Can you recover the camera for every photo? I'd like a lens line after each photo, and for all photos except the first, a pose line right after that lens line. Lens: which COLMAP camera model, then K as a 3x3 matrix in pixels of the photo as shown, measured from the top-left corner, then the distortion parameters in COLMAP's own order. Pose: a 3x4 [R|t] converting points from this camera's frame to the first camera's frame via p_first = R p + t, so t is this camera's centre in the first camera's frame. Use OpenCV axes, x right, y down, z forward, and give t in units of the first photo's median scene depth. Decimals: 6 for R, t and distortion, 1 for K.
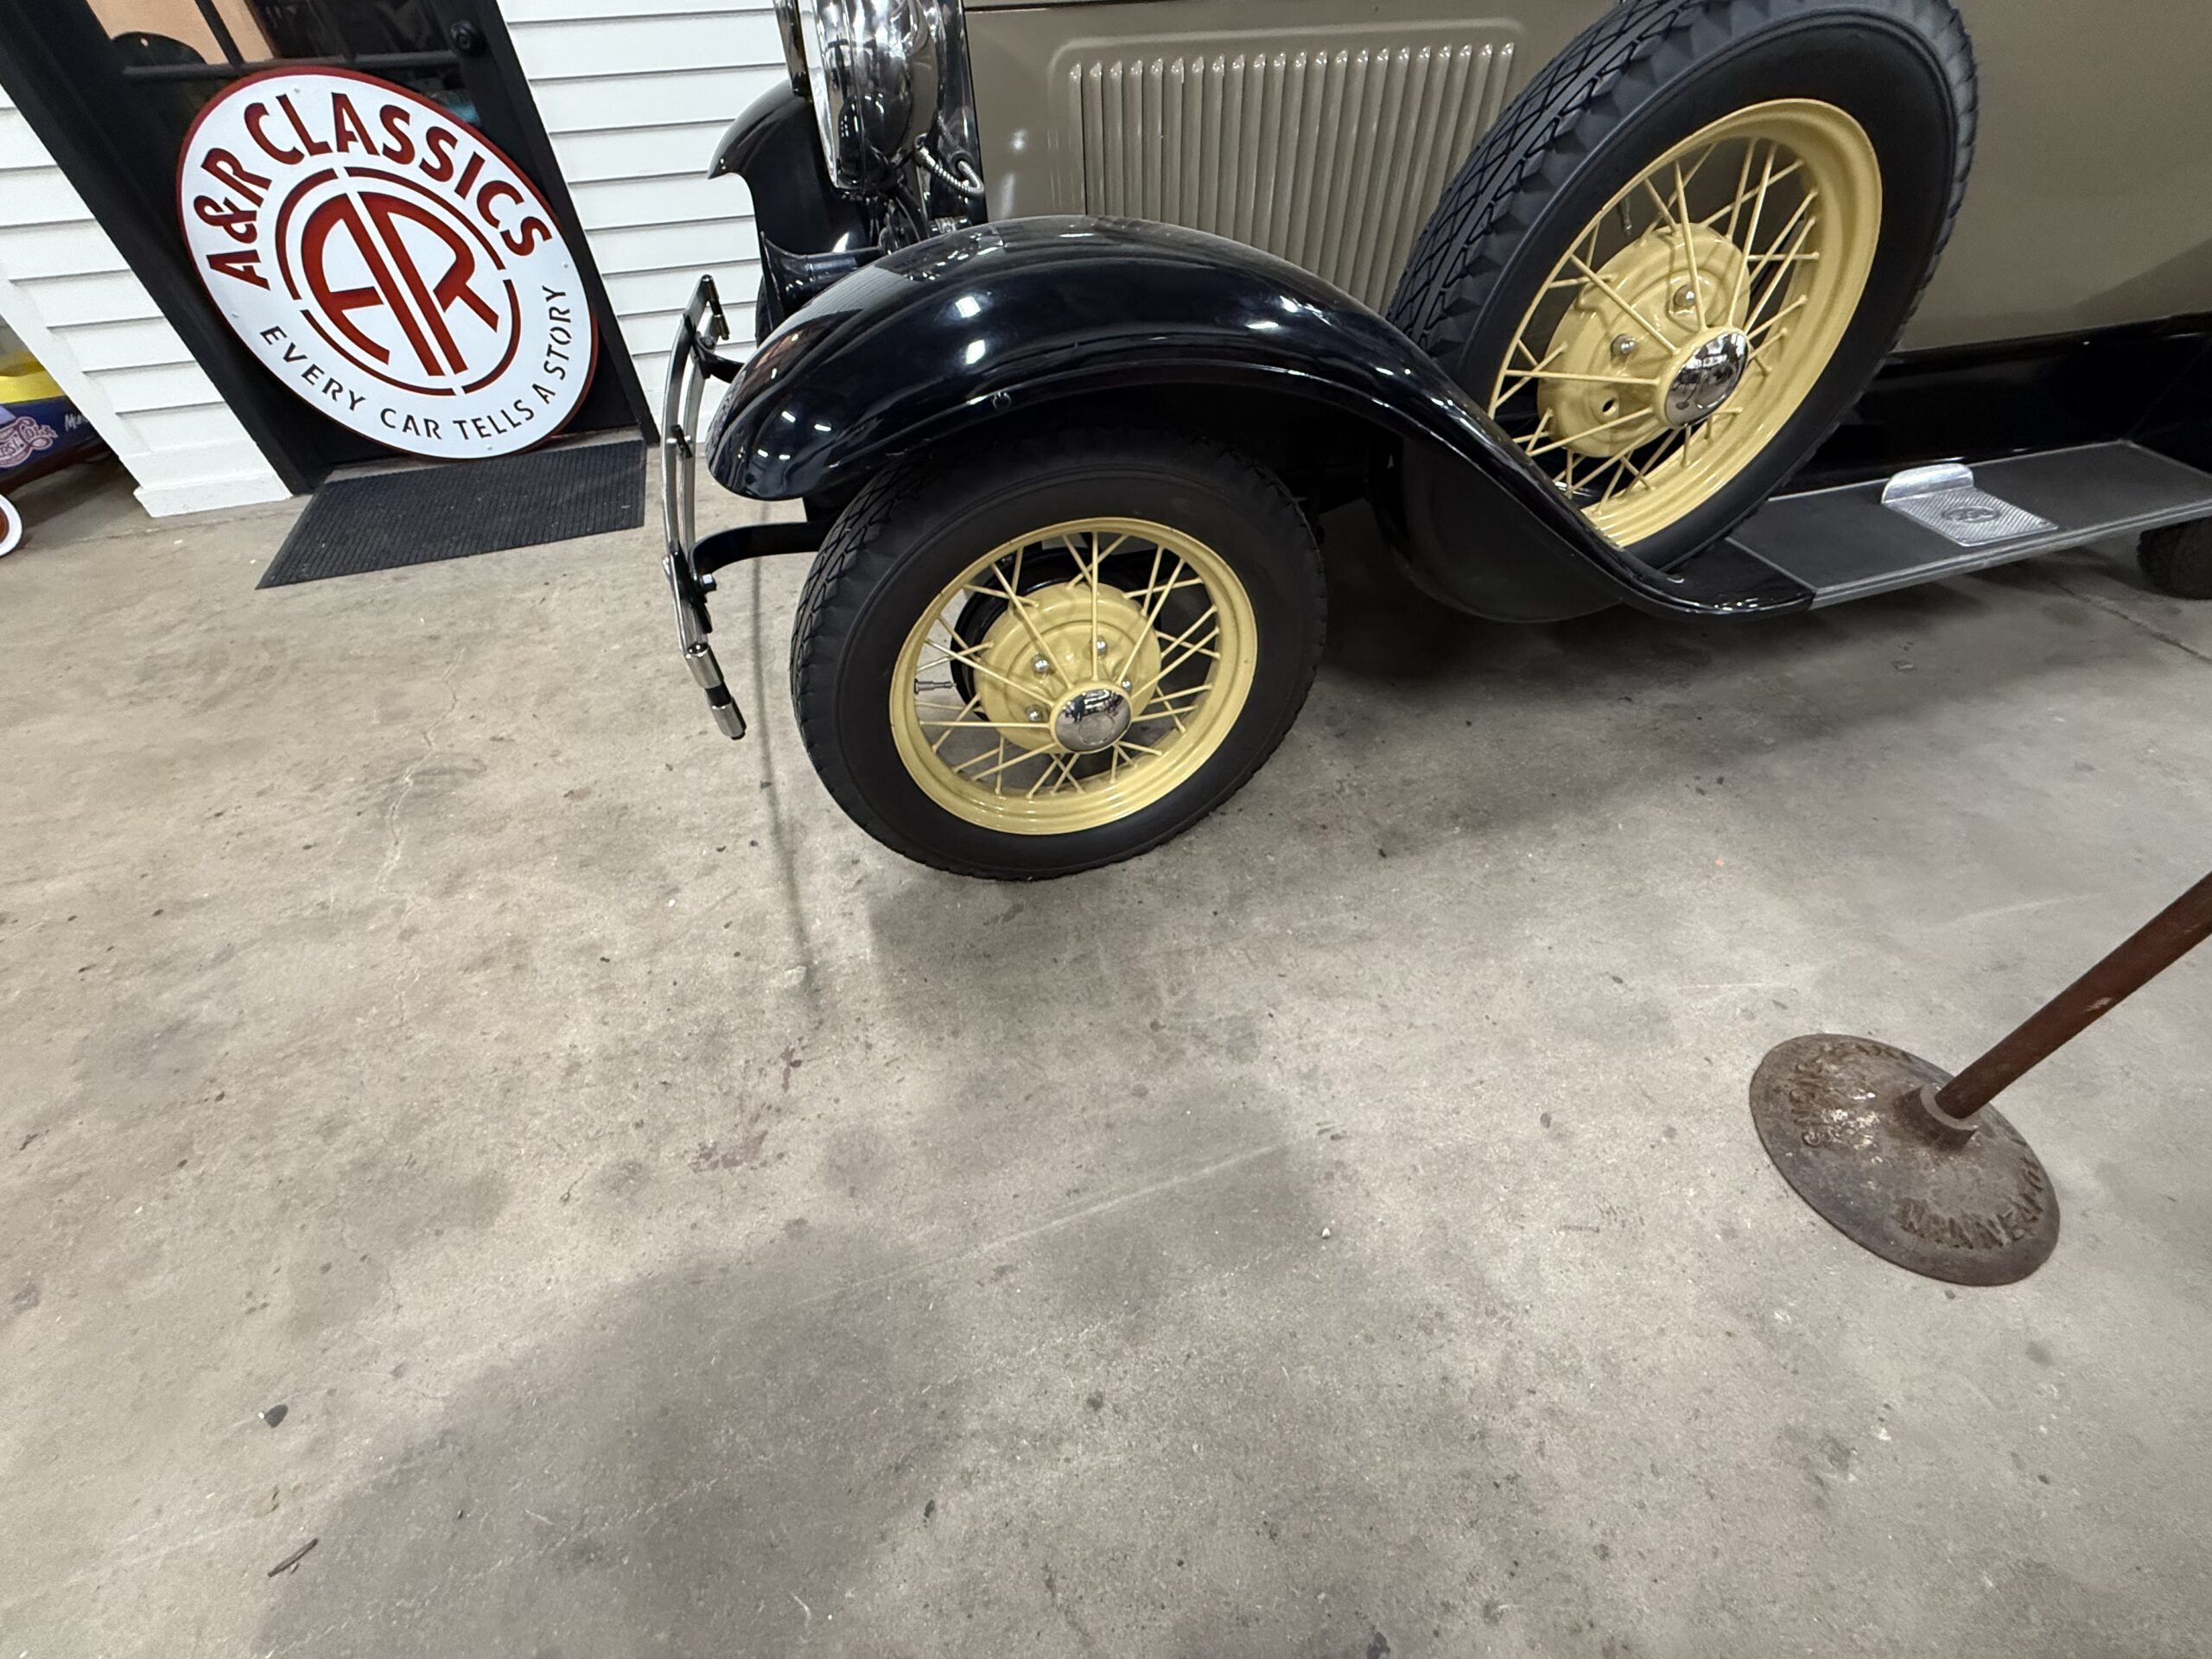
lens RADIAL K [[883.0, 0, 1099.7], [0, 883.0, 831.8], [0, 0, 1]] dist [-0.003032, 0.000810]
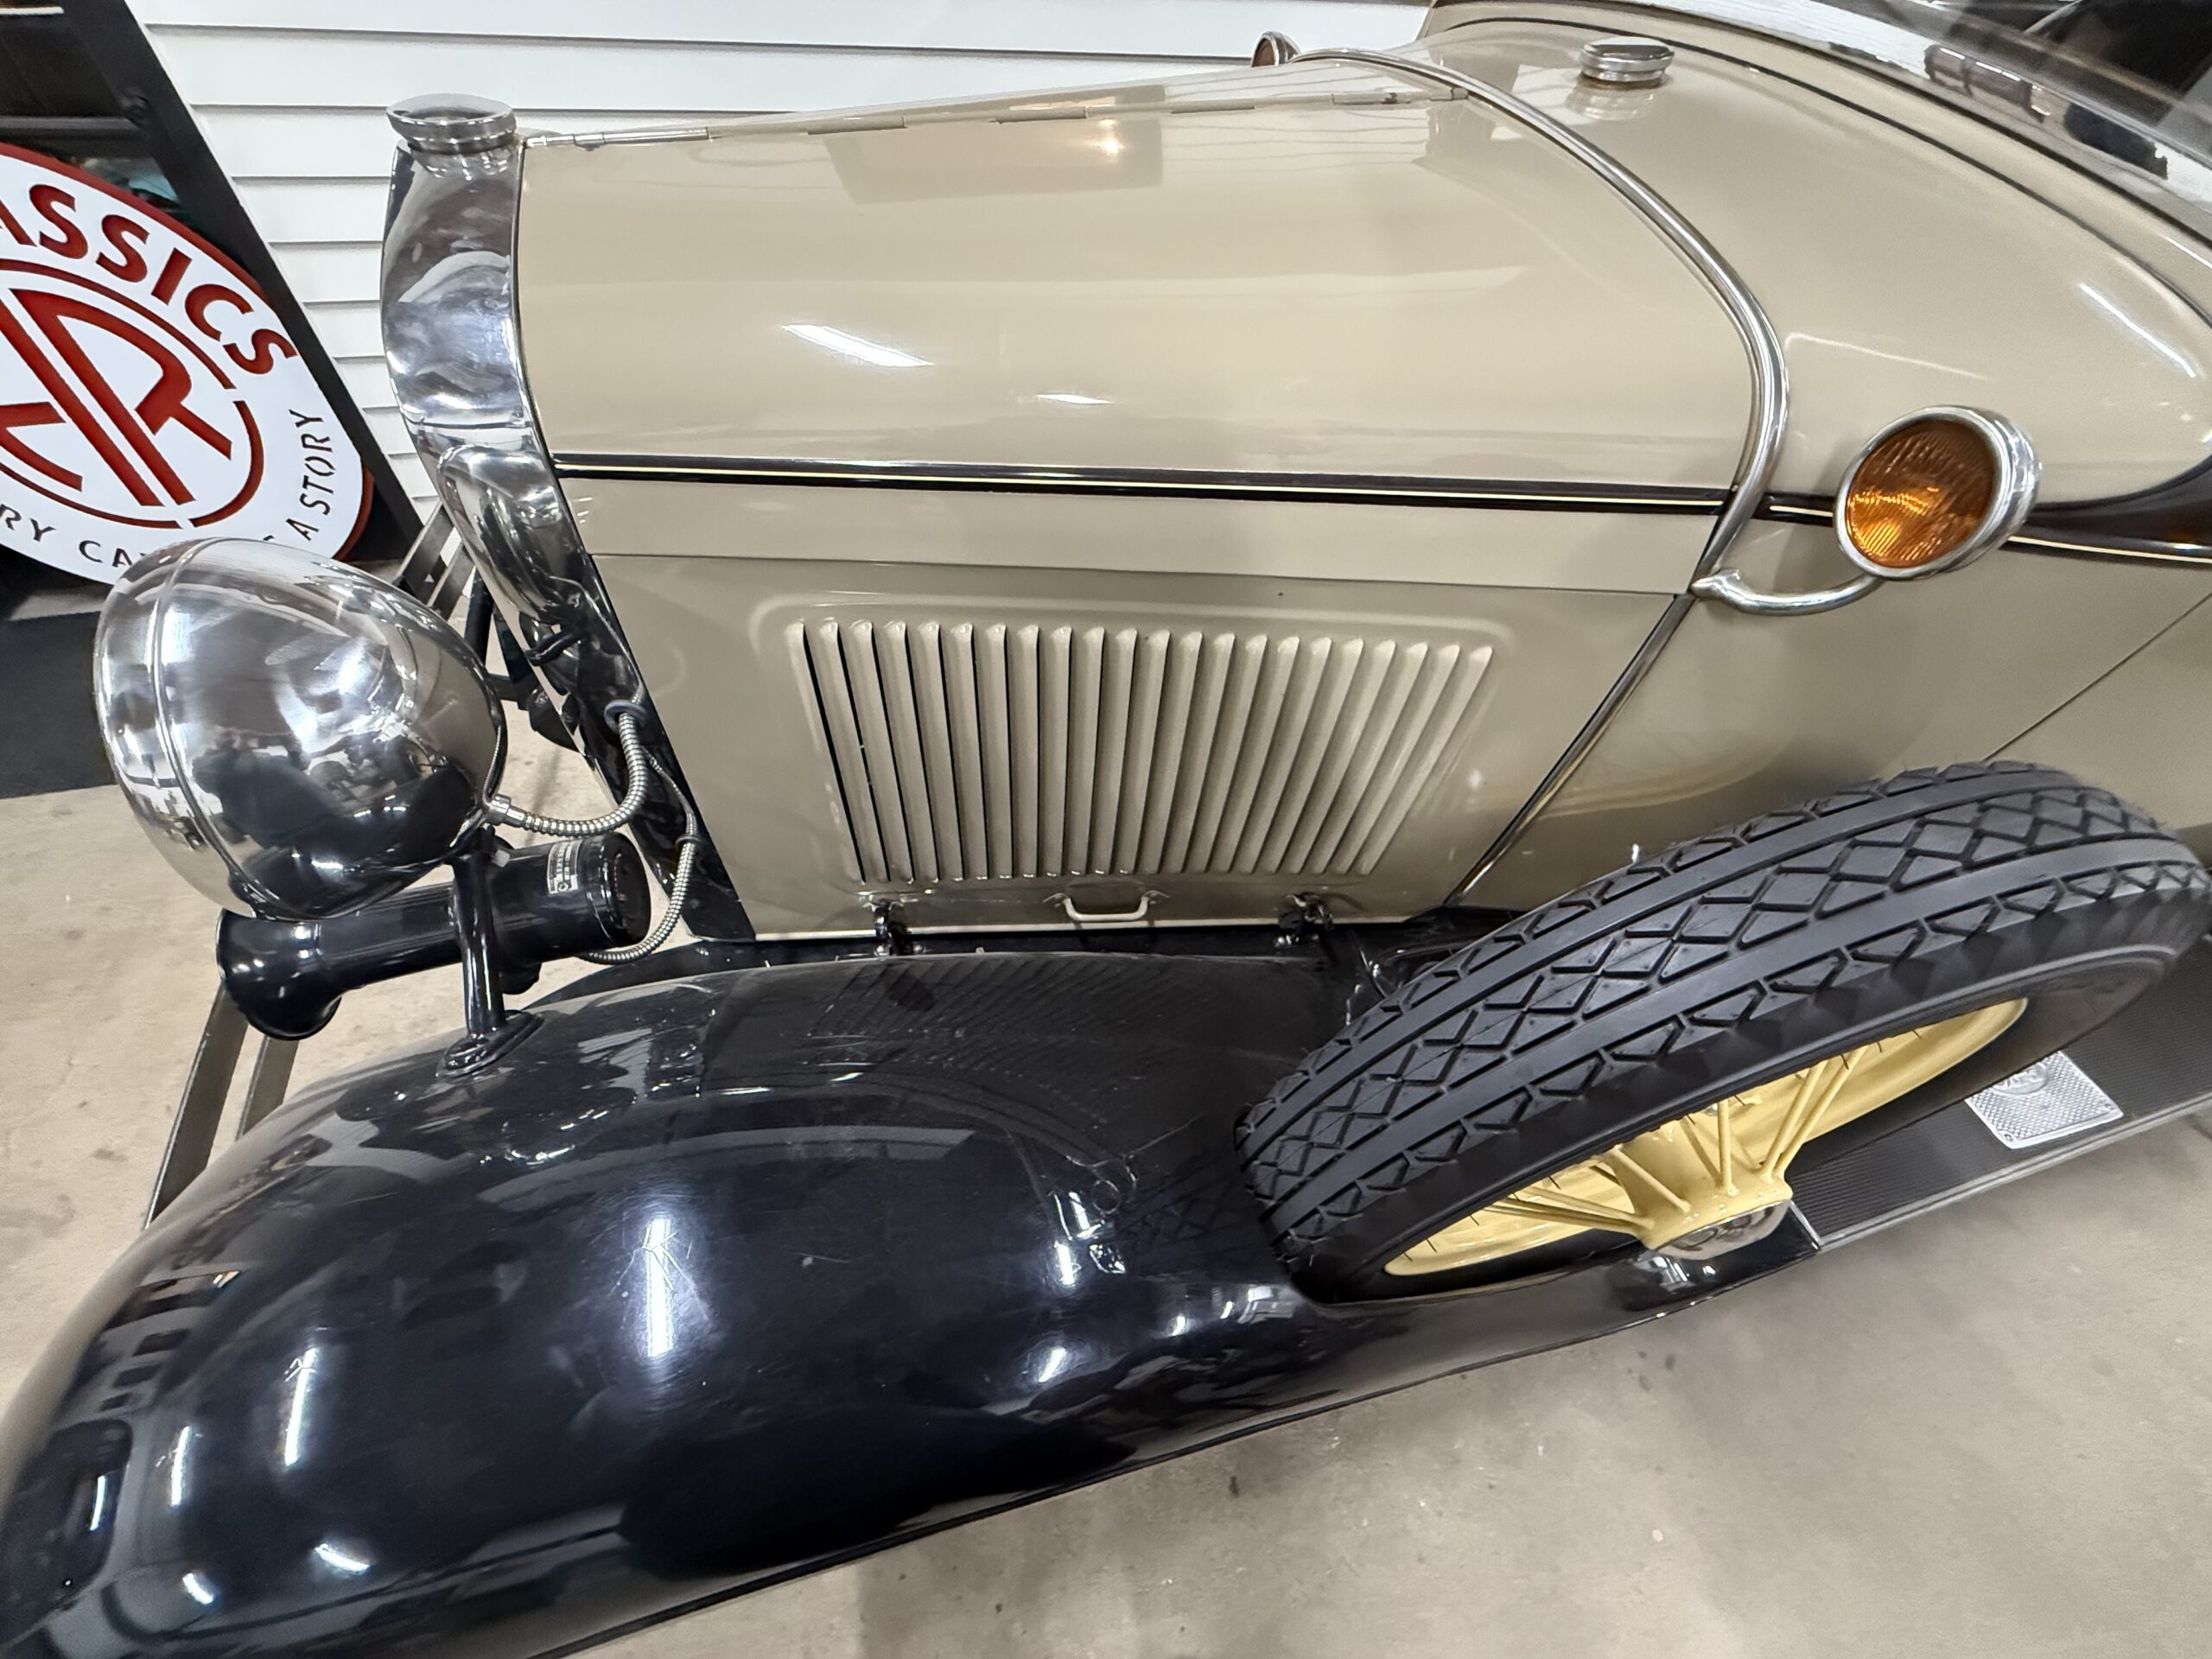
lens RADIAL K [[883.0, 0, 1103.7], [0, 883.0, 826.7], [0, 0, 1]] dist [-0.003032, 0.000810]
pose [[0.995995, 0.075072, 0.048571, 0.083679], [-0.077905, 0.995193, 0.059340, -0.386718], [-0.043883, -0.062886, 0.997056, 0.182385]]
